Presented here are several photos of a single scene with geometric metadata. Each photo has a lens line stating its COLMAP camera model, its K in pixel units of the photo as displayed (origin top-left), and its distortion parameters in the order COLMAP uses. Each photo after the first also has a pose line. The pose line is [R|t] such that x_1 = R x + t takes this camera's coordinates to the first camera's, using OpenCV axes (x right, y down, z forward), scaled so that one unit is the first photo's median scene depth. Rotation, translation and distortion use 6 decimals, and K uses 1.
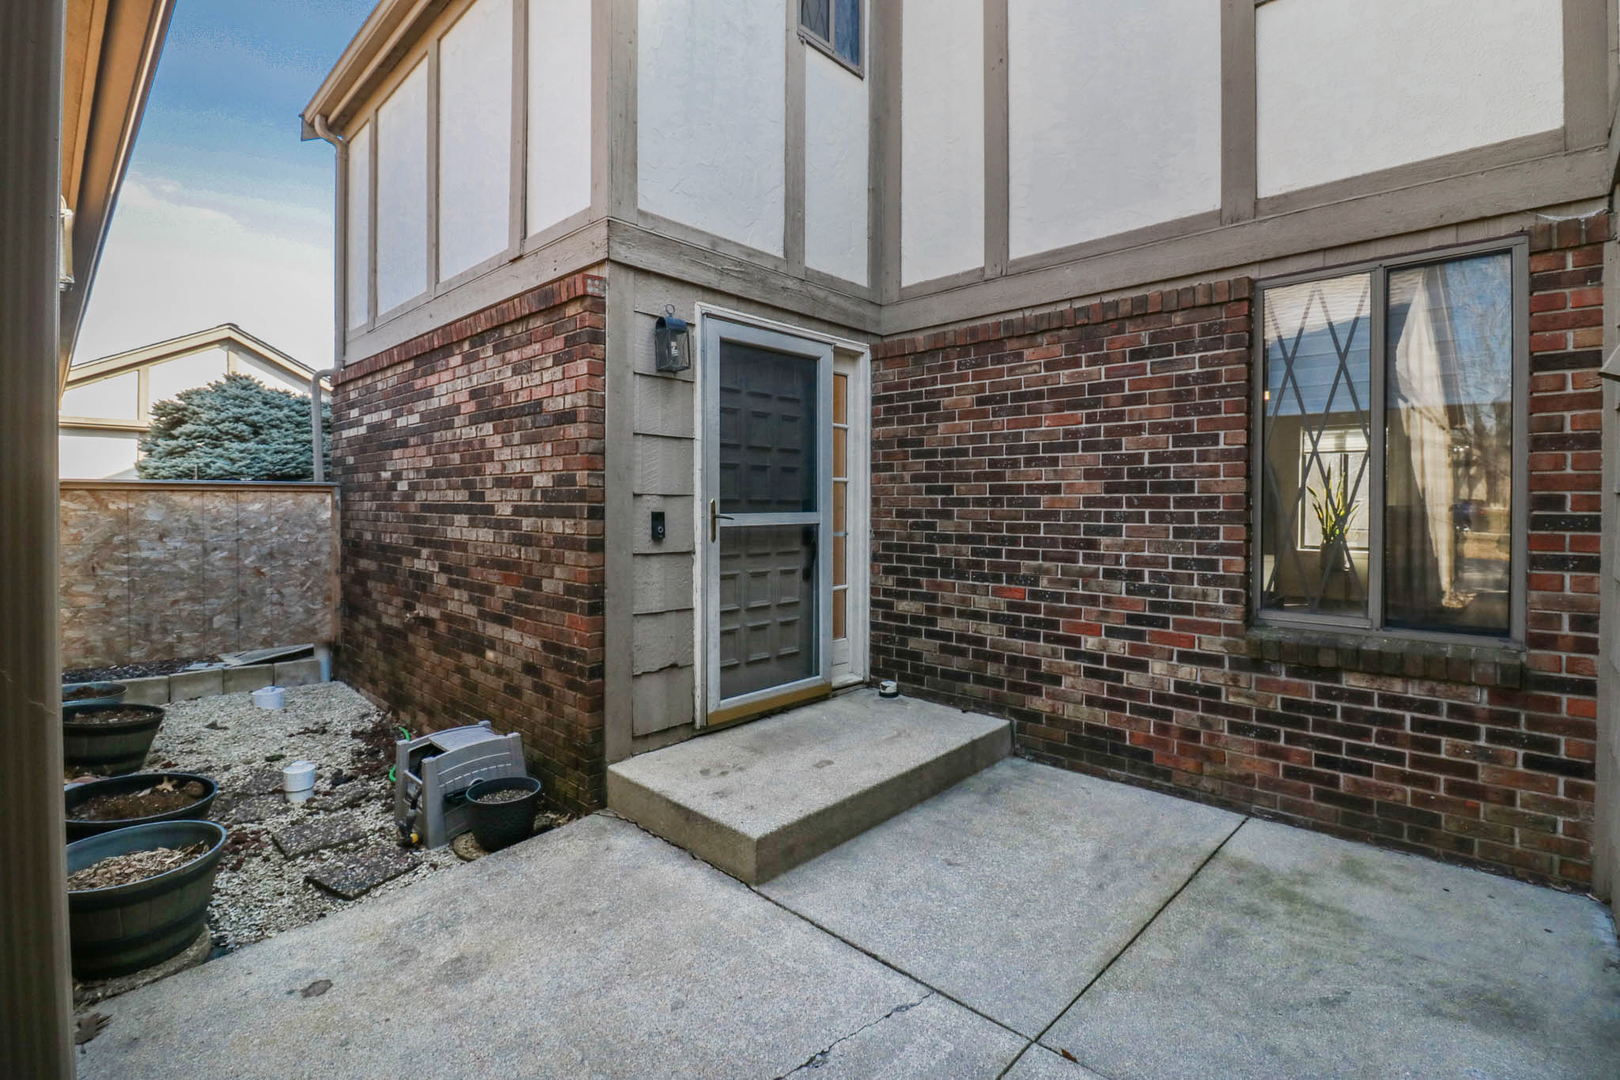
lens RADIAL K [[749.1, 0, 813.6], [0, 749.1, 508.9], [0, 0, 1]] dist [-0.000170, -0.012534]
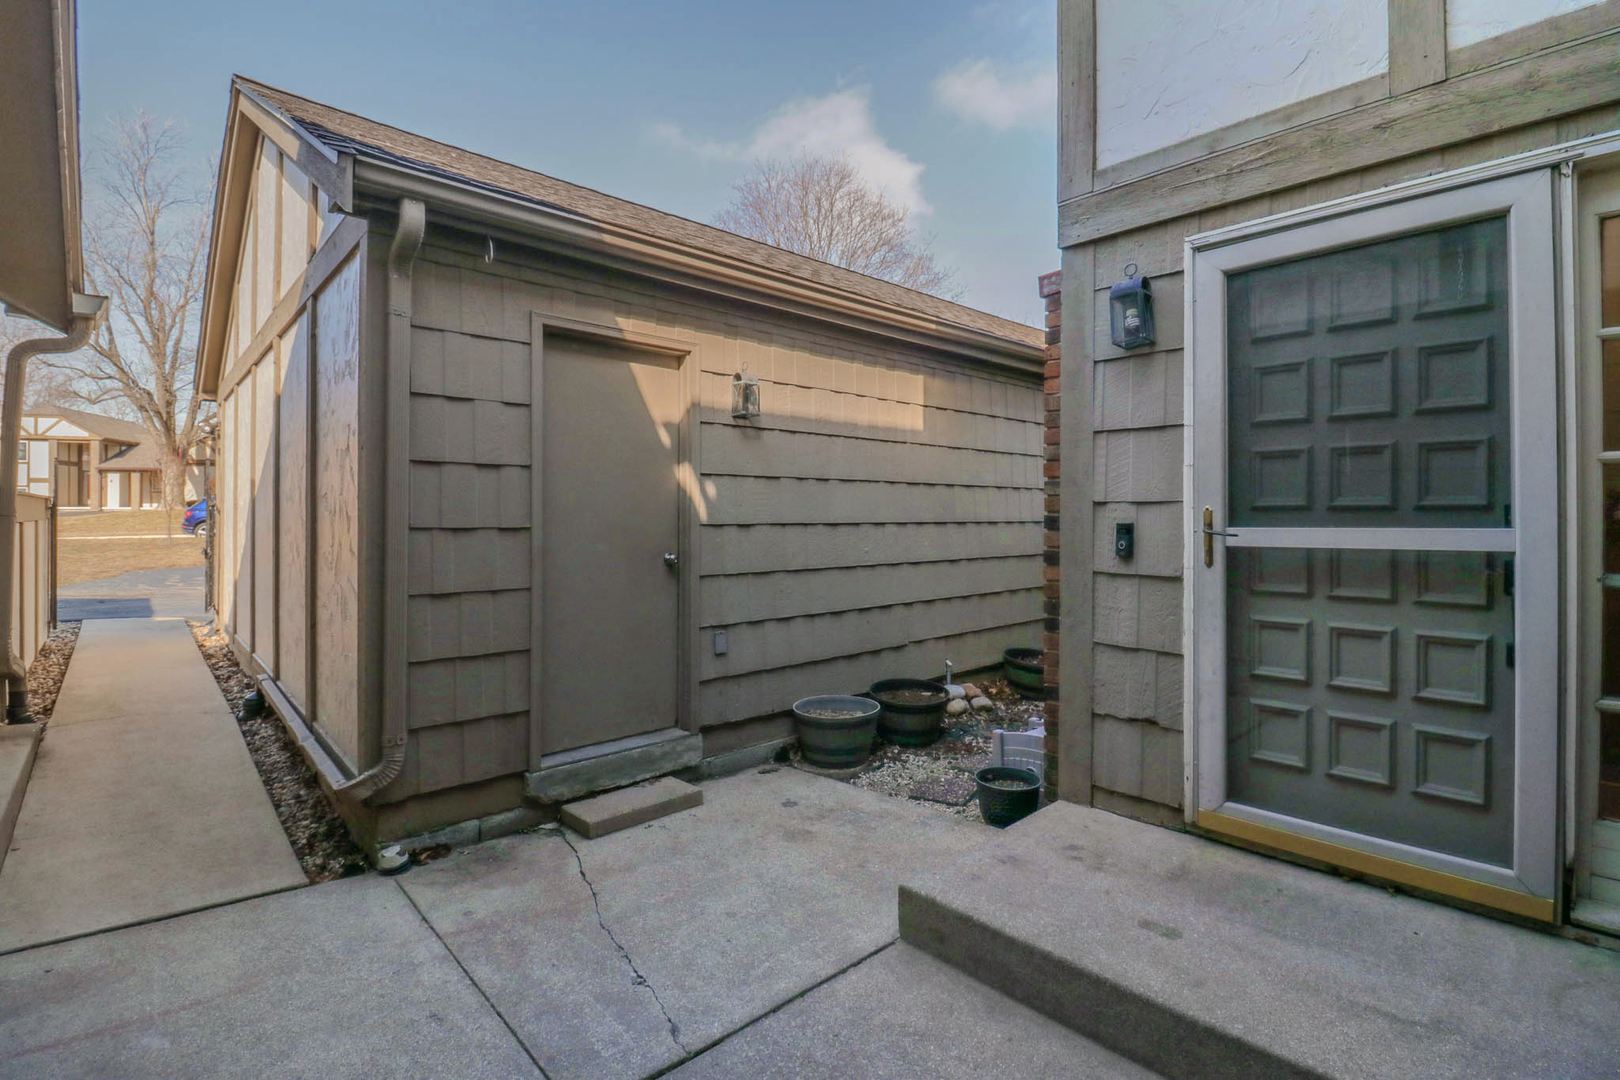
lens RADIAL K [[749.1, 0, 813.6], [0, 749.1, 508.9], [0, 0, 1]] dist [-0.000170, -0.012534]
pose [[-0.071454, -0.011636, -0.997376, 0.626392], [-0.006452, 0.999916, -0.011204, -0.000378], [0.997423, 0.005635, -0.071523, 0.720196]]
